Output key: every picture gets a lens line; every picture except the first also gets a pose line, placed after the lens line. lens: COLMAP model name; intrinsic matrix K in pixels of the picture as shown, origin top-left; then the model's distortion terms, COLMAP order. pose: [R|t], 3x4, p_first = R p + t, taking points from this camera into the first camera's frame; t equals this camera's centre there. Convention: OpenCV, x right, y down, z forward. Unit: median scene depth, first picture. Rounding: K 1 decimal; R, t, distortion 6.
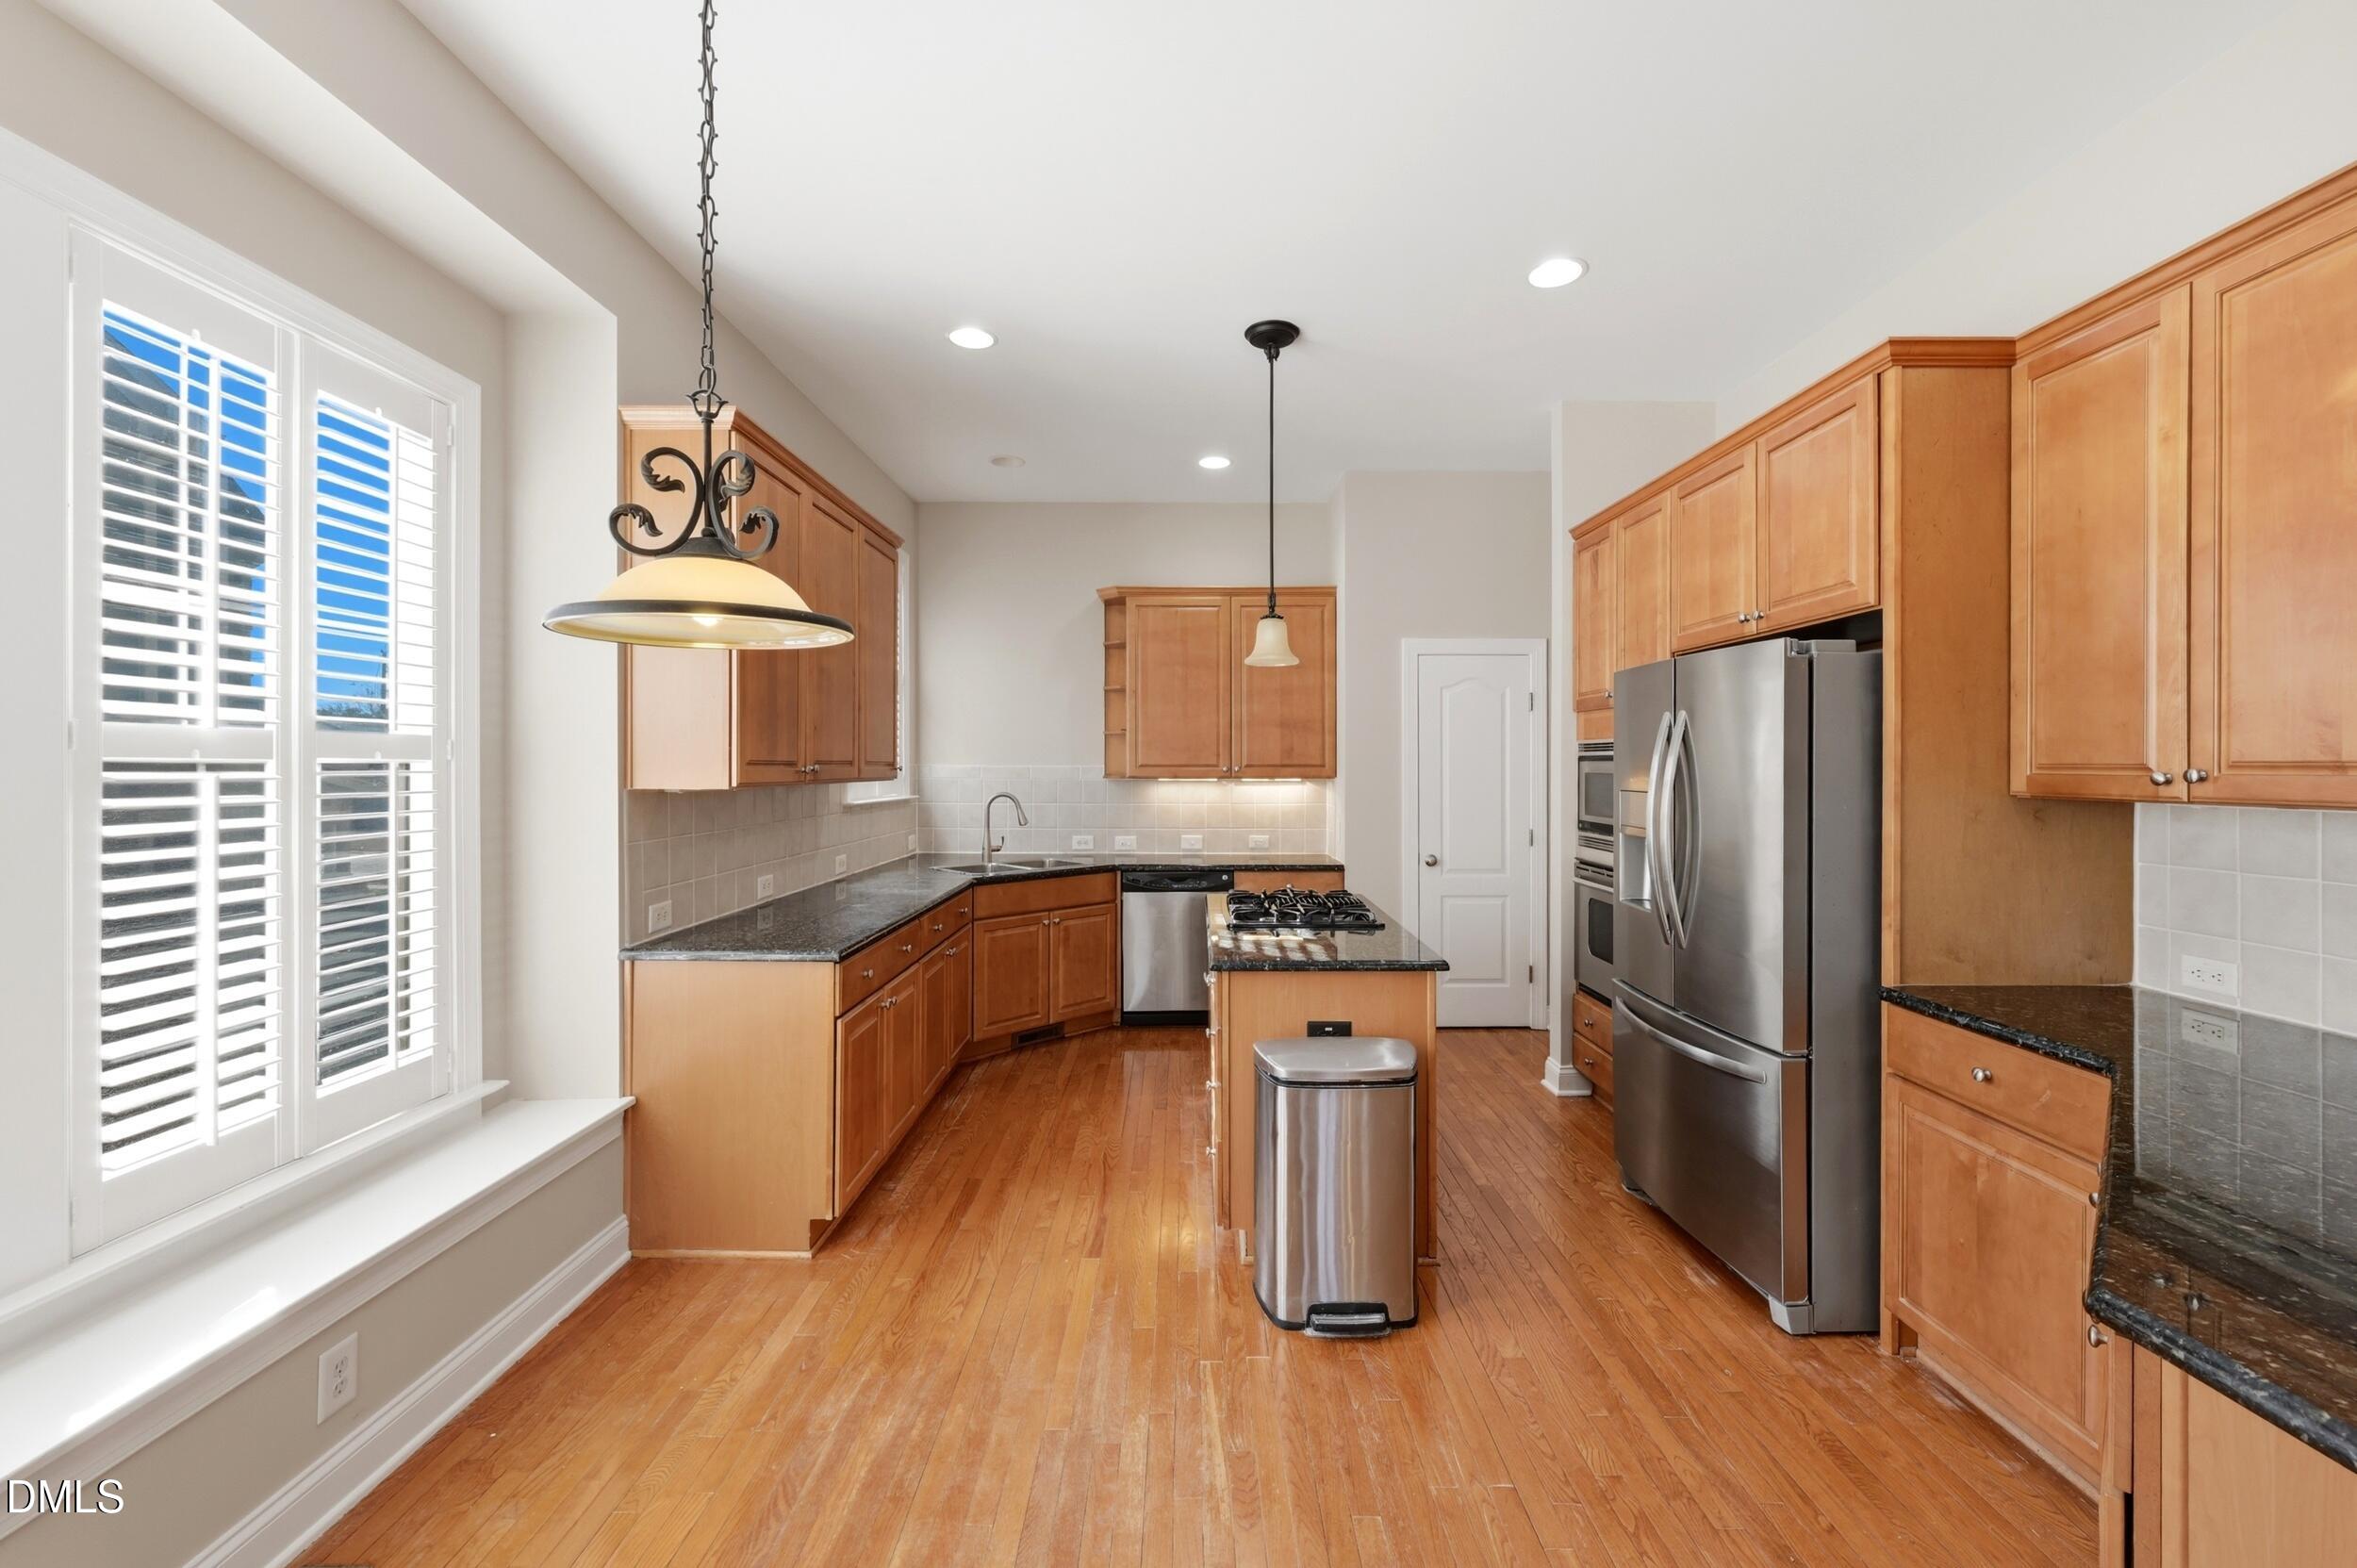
lens RADIAL K [[961.7, 0, 1177.9], [0, 961.7, 764.4], [0, 0, 1]] dist [-0.003010, -0.000254]
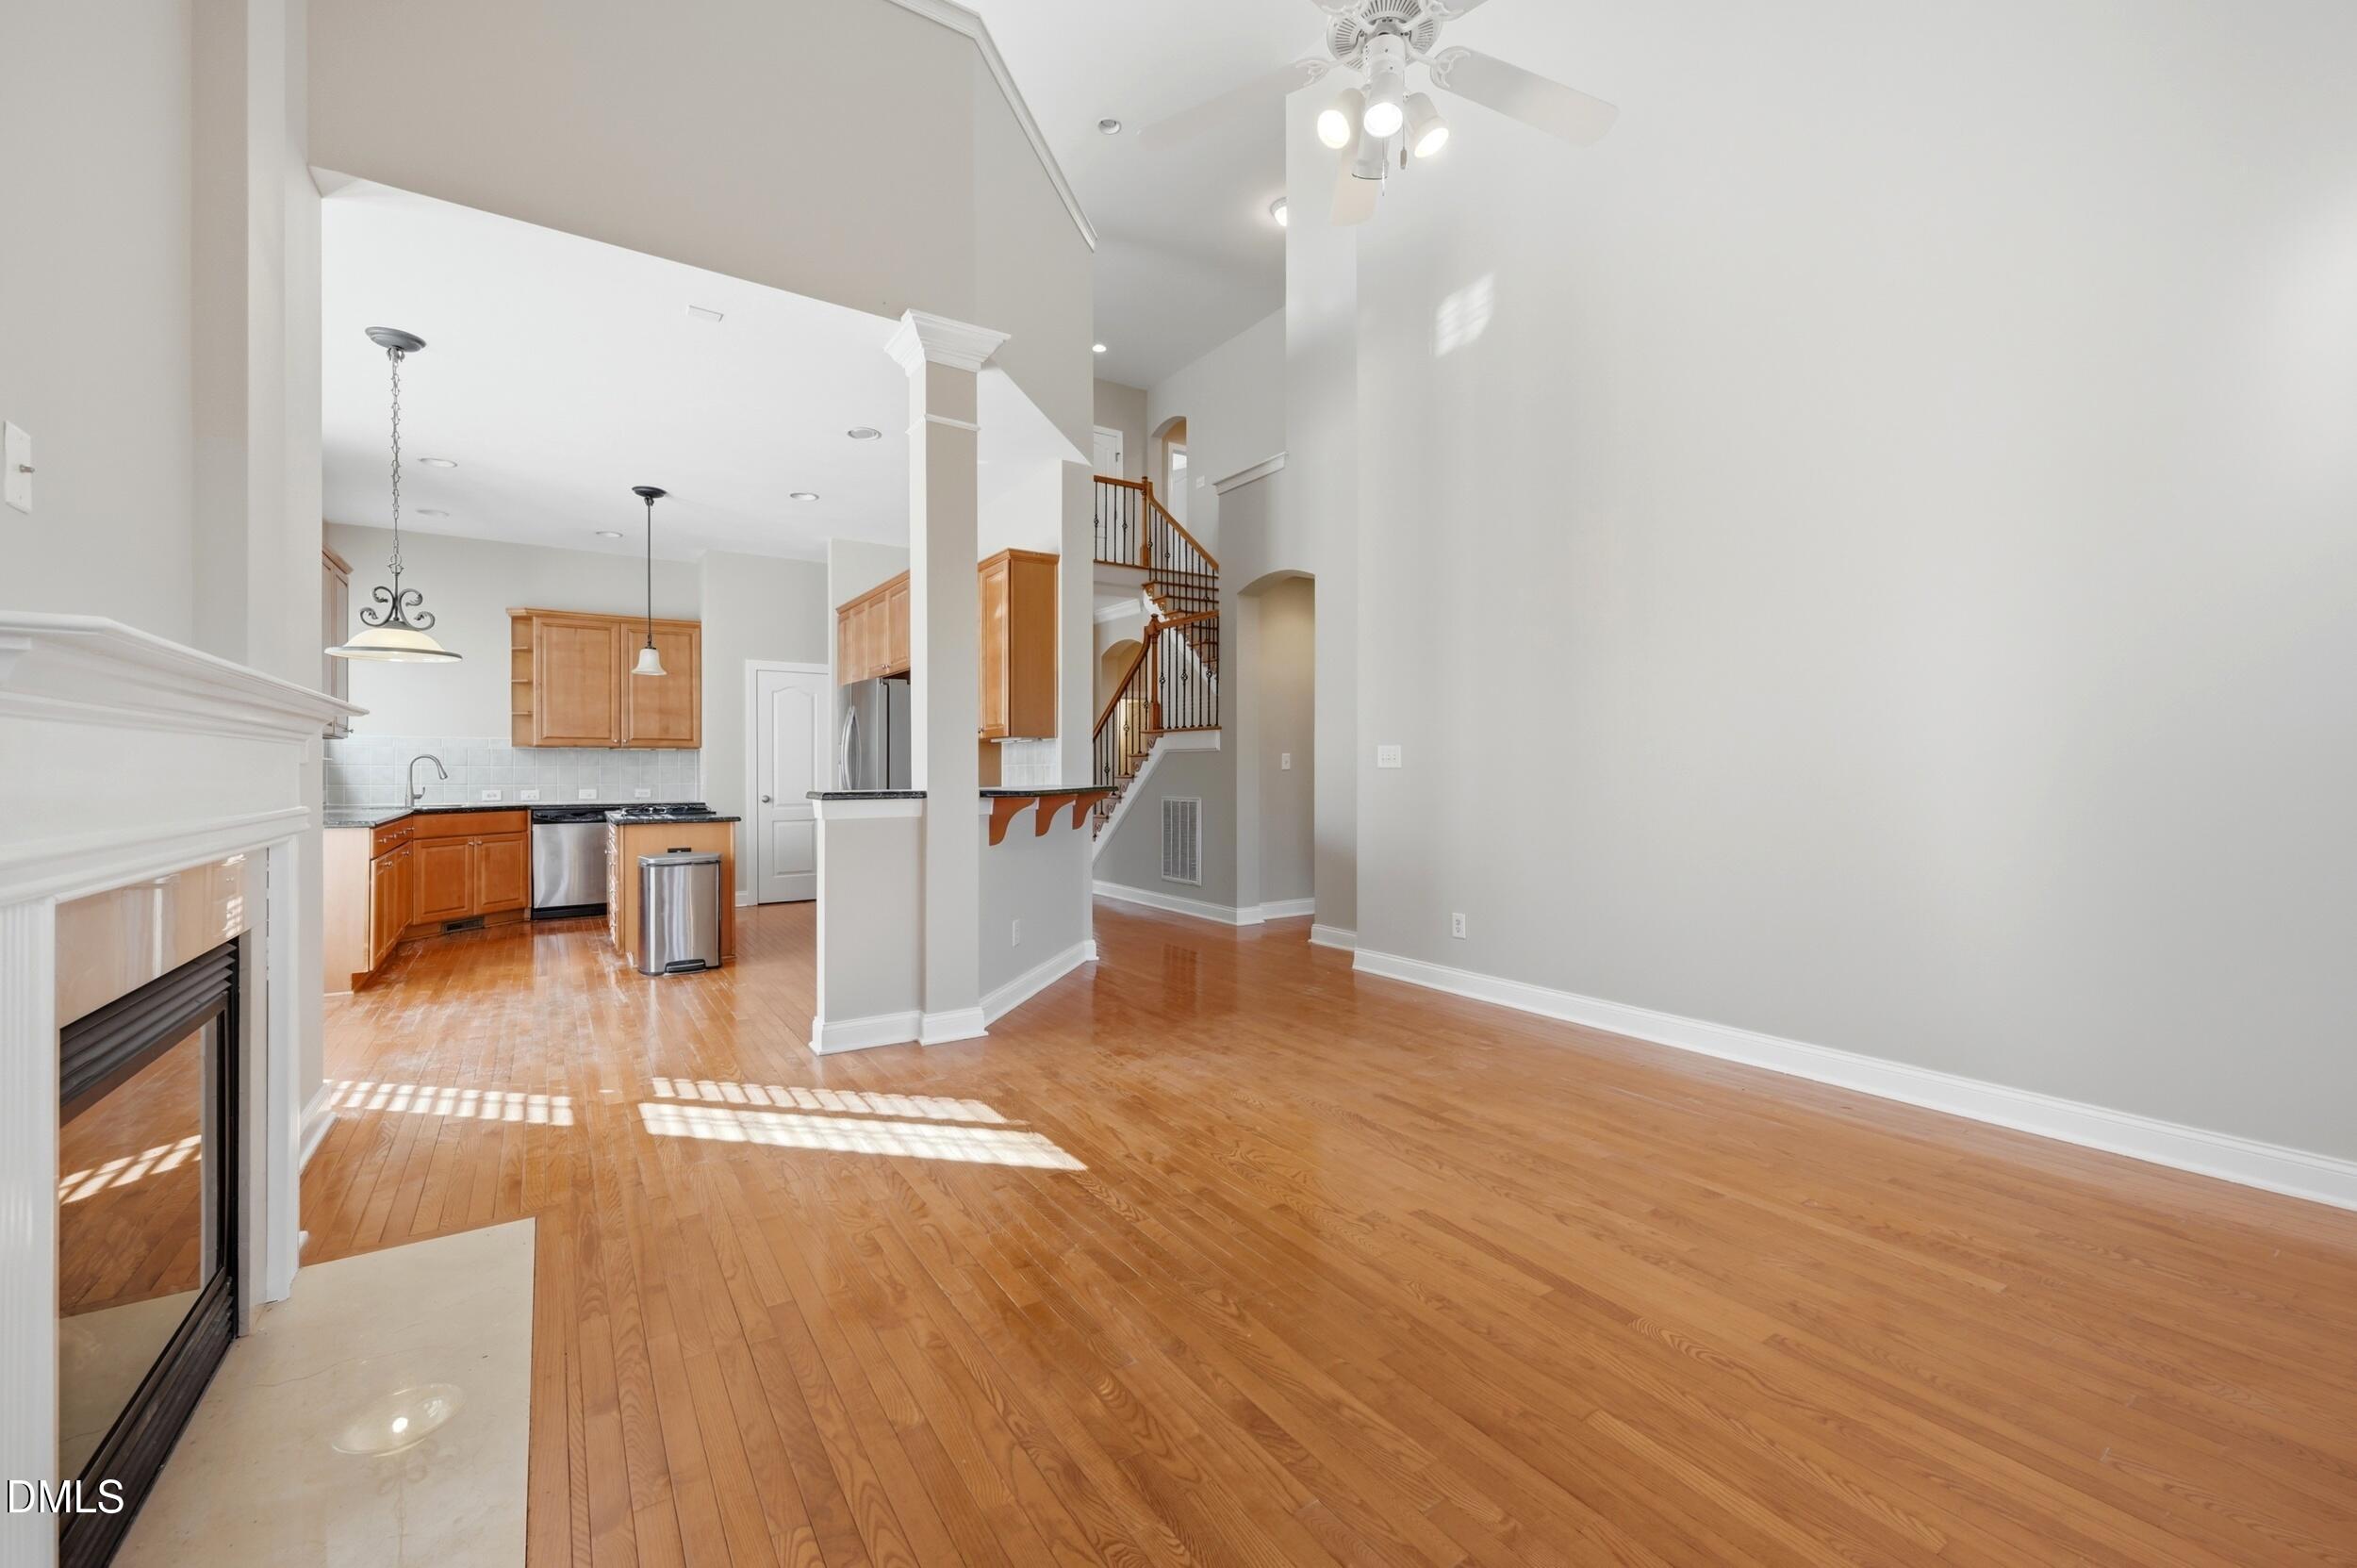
lens RADIAL K [[943.7, 0, 1184.2], [0, 943.7, 769.9], [0, 0, 1]] dist [-0.001214, -0.000215]
pose [[0.823651, -0.001514, 0.567095, -0.060331], [0.001534, 0.999999, 0.000442, 0.057831], [-0.567095, 0.000506, 0.823652, -0.777808]]
